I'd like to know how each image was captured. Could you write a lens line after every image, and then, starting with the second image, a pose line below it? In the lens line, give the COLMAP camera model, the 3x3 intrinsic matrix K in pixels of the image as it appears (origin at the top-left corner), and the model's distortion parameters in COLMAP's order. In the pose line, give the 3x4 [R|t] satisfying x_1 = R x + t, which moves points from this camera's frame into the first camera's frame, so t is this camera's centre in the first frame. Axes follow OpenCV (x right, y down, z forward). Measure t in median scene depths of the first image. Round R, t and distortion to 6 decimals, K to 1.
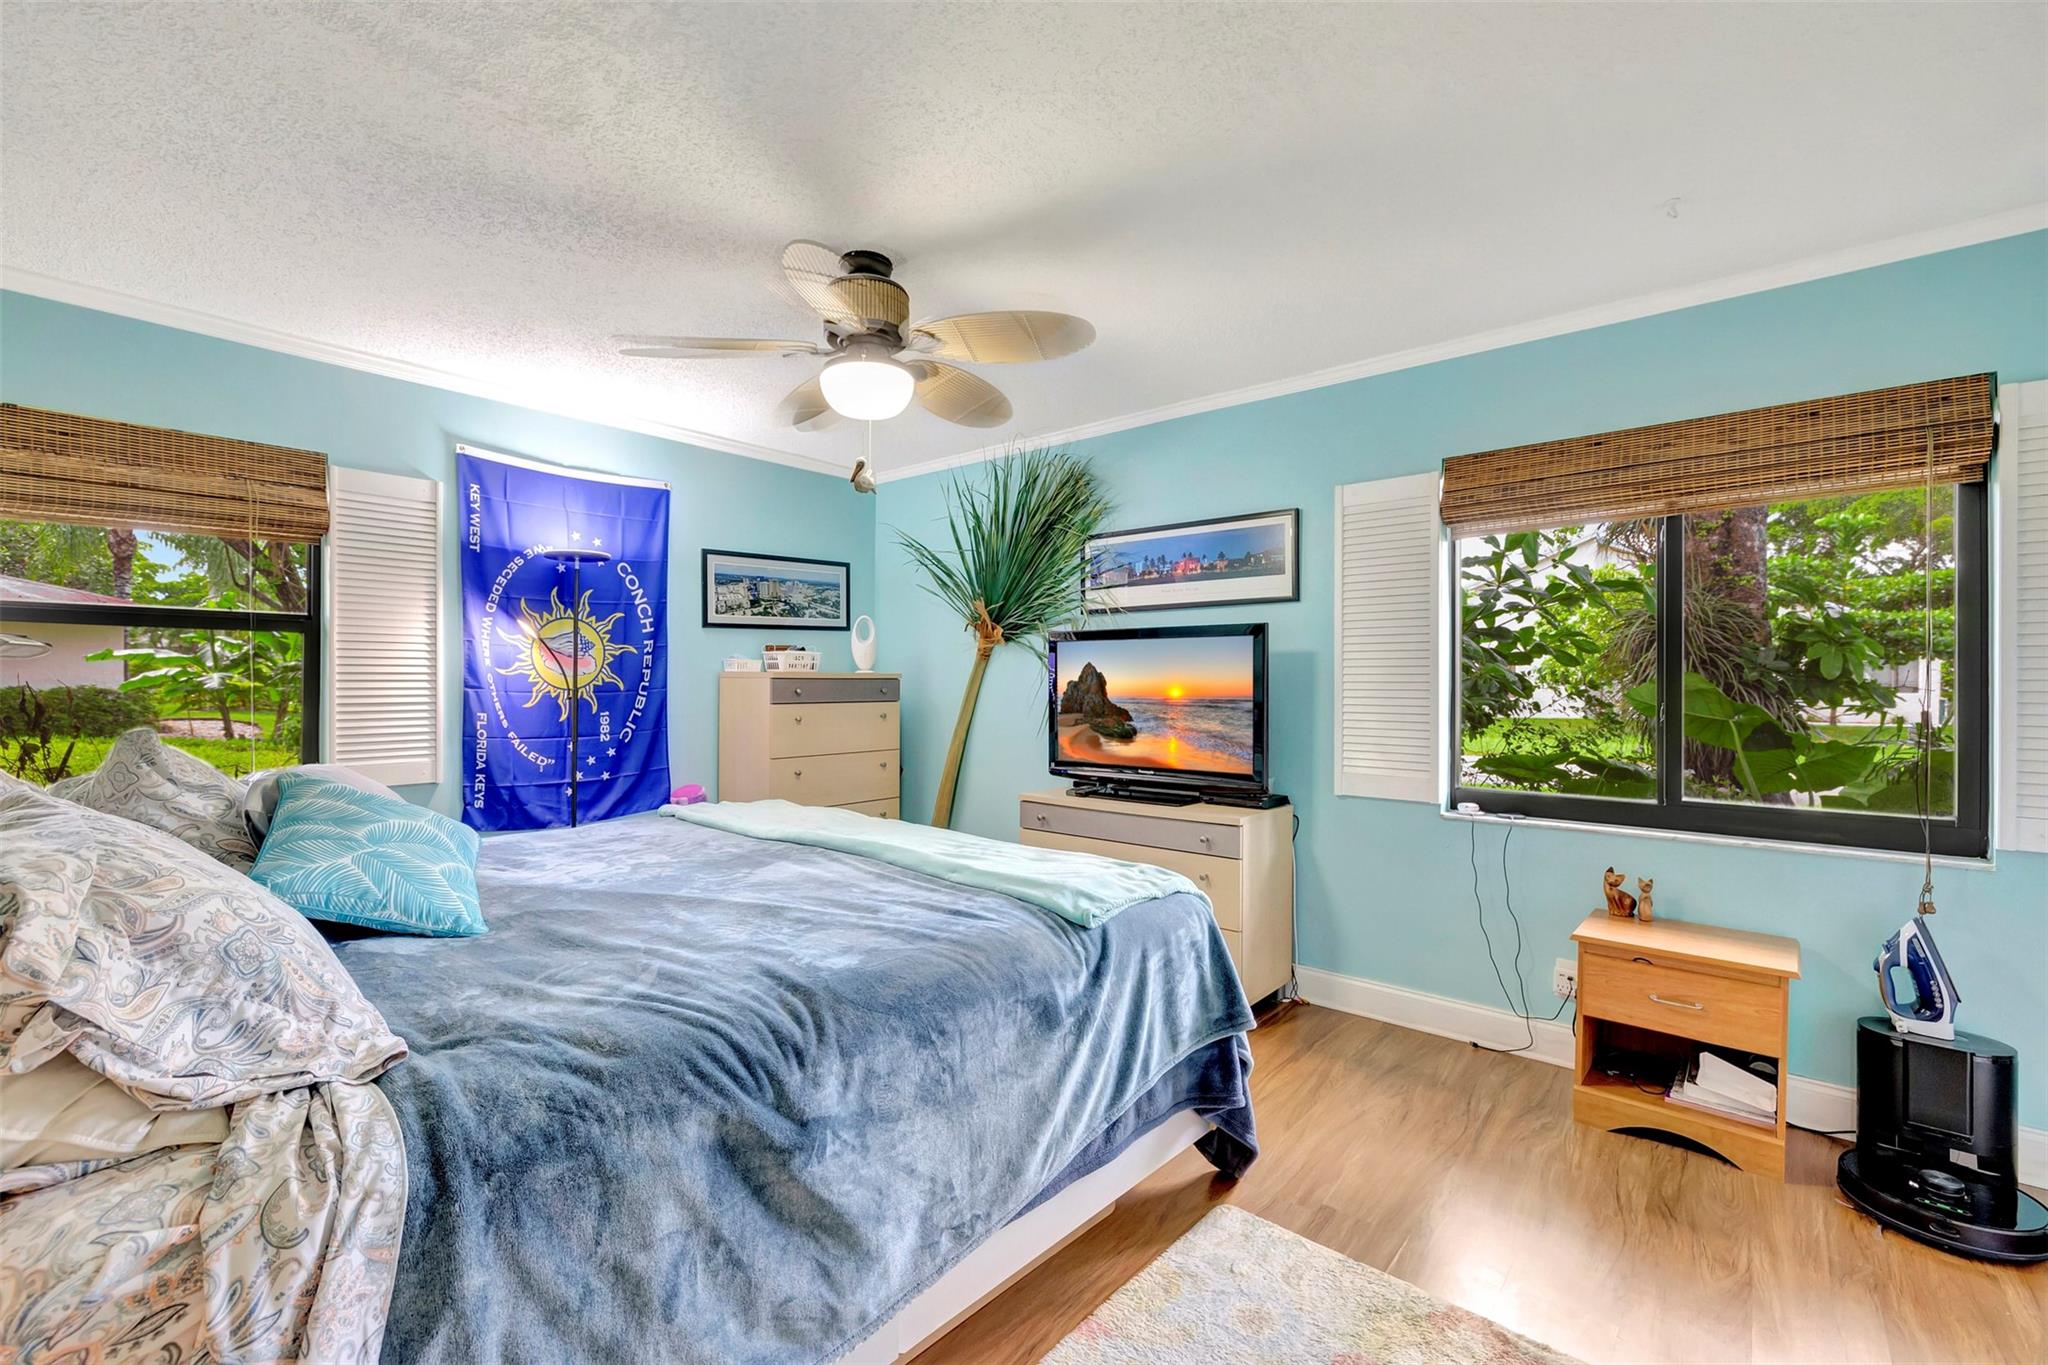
lens RADIAL K [[859.5, 0, 1021.9], [0, 859.5, 685.9], [0, 0, 1]] dist [-0.001141, 0.000031]
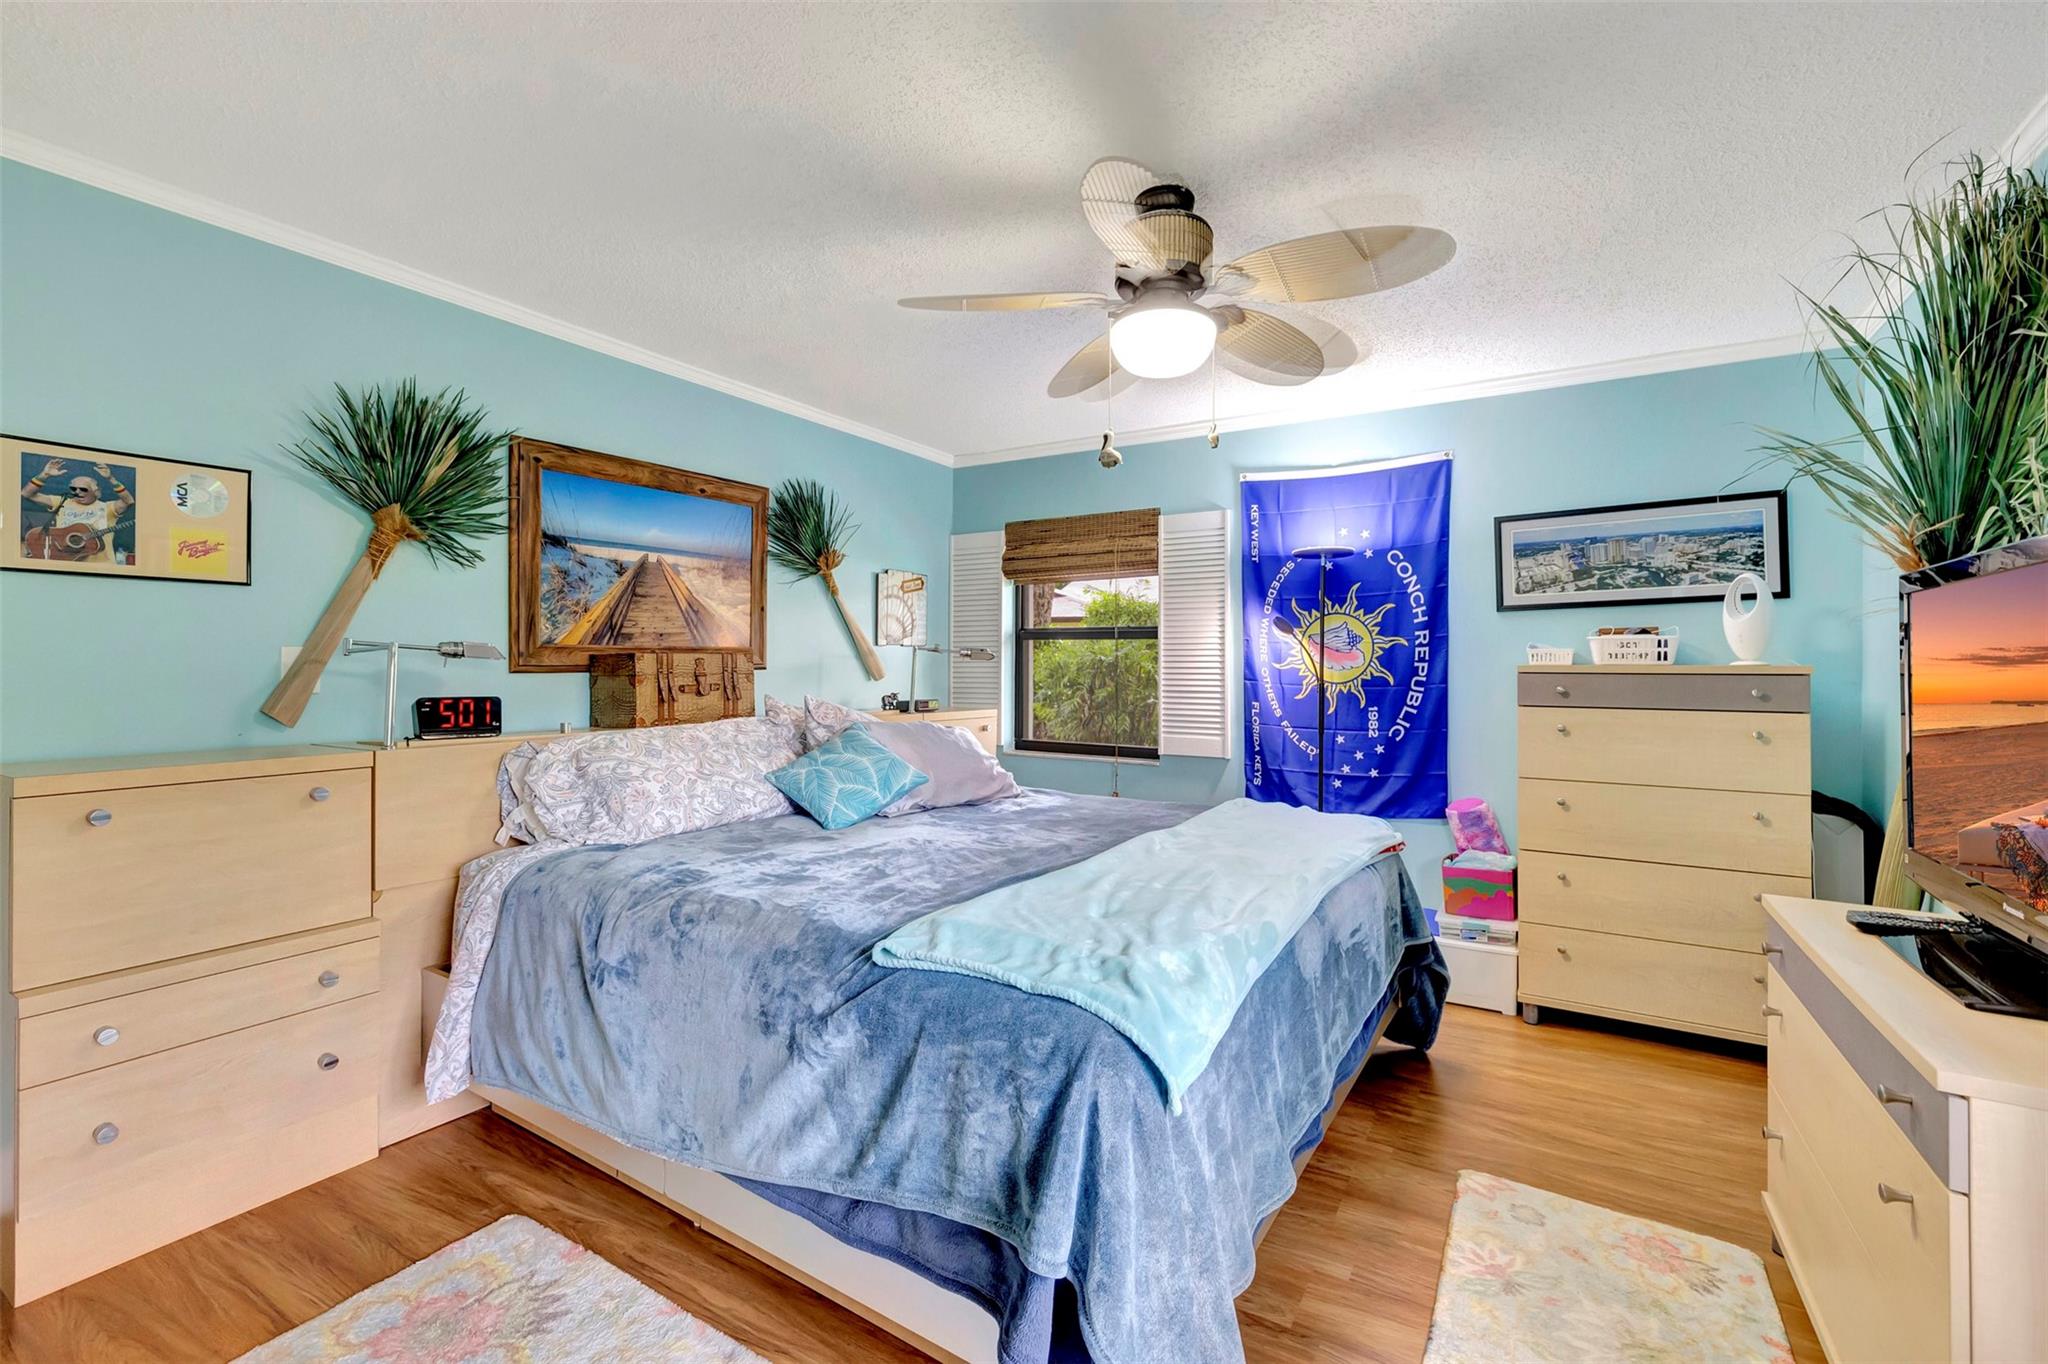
lens RADIAL K [[859.5, 0, 1021.9], [0, 859.5, 685.4], [0, 0, 1]] dist [-0.001141, 0.000031]
pose [[0.178035, 0.007320, -0.983997, 0.399654], [-0.017489, 0.999838, 0.004273, 0.008555], [0.983869, 0.016448, 0.178134, 0.435640]]
